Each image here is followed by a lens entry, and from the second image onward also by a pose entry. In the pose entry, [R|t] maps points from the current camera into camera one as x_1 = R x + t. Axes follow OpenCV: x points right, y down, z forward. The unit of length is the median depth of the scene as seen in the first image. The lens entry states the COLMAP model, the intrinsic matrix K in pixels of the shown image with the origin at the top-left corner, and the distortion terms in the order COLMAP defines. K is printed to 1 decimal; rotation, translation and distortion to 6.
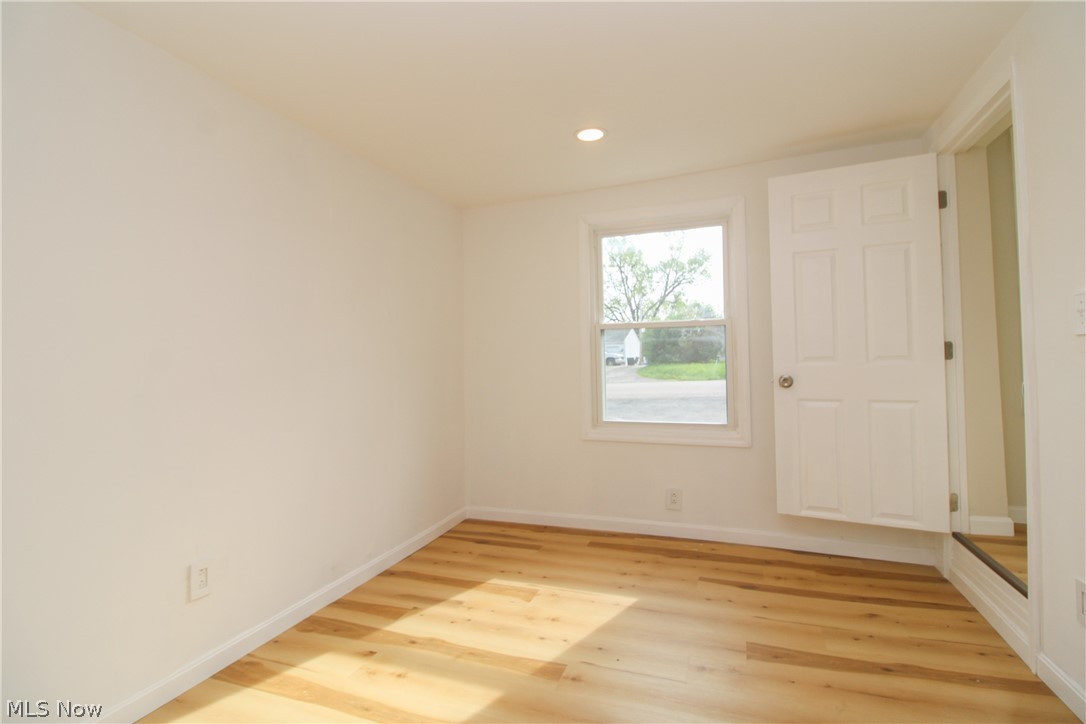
lens RADIAL K [[521.8, 0, 548.3], [0, 521.8, 345.6], [0, 0, 1]] dist [-0.000685, -0.012403]
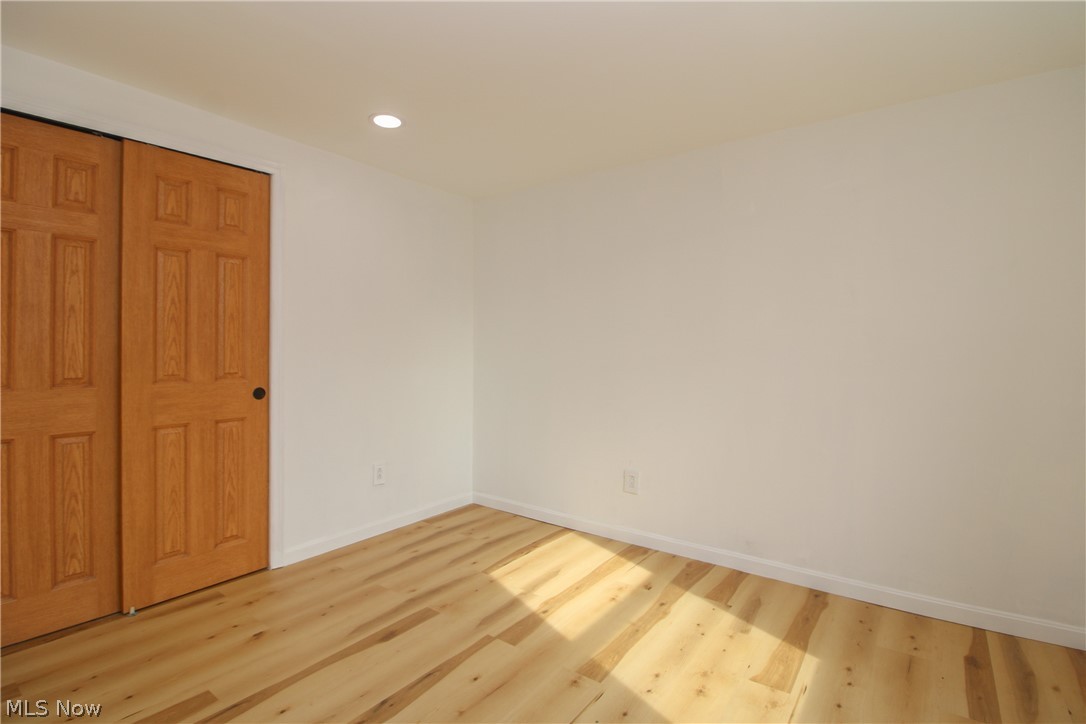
lens RADIAL K [[521.8, 0, 548.3], [0, 521.8, 345.6], [0, 0, 1]] dist [-0.000685, -0.012403]
pose [[-0.276392, 0.018897, -0.960859, 0.736109], [0.023837, 0.999634, 0.012803, -0.004530], [0.960749, -0.019365, -0.276742, 0.917049]]
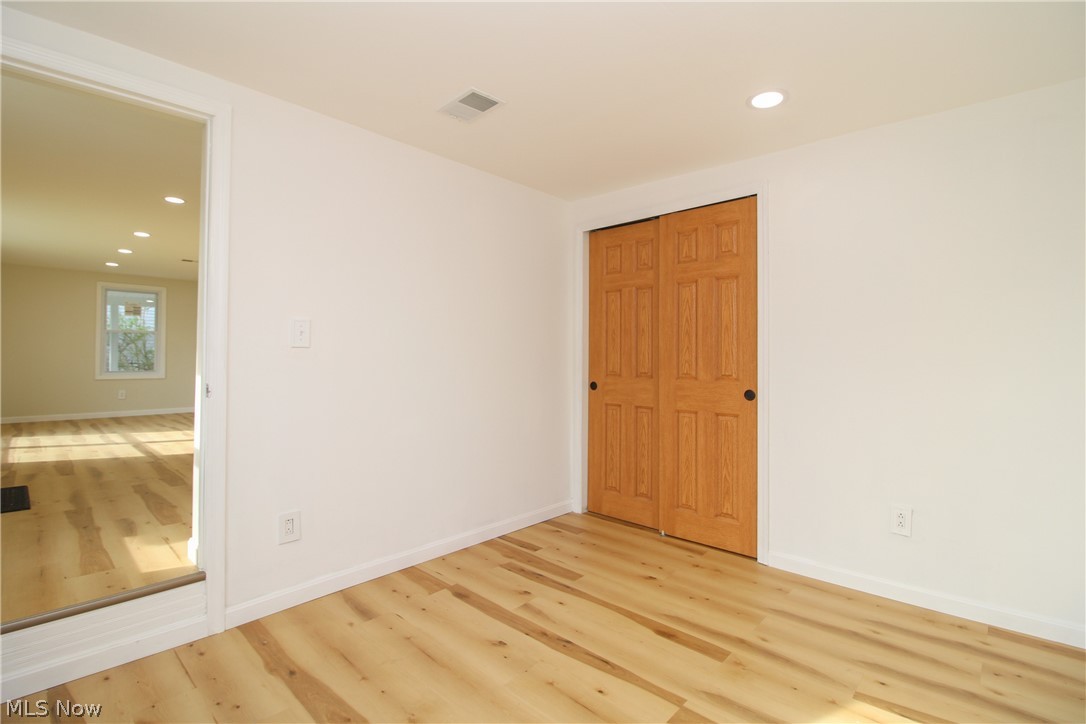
lens RADIAL K [[510.8, 0, 549.2], [0, 510.8, 345.2], [0, 0, 1]] dist [0.001088, -0.012824]
pose [[-0.923589, 0.024197, 0.382620, -0.141135], [0.004613, 0.998635, -0.052018, 0.037430], [-0.383356, -0.046278, -0.922440, 1.293323]]
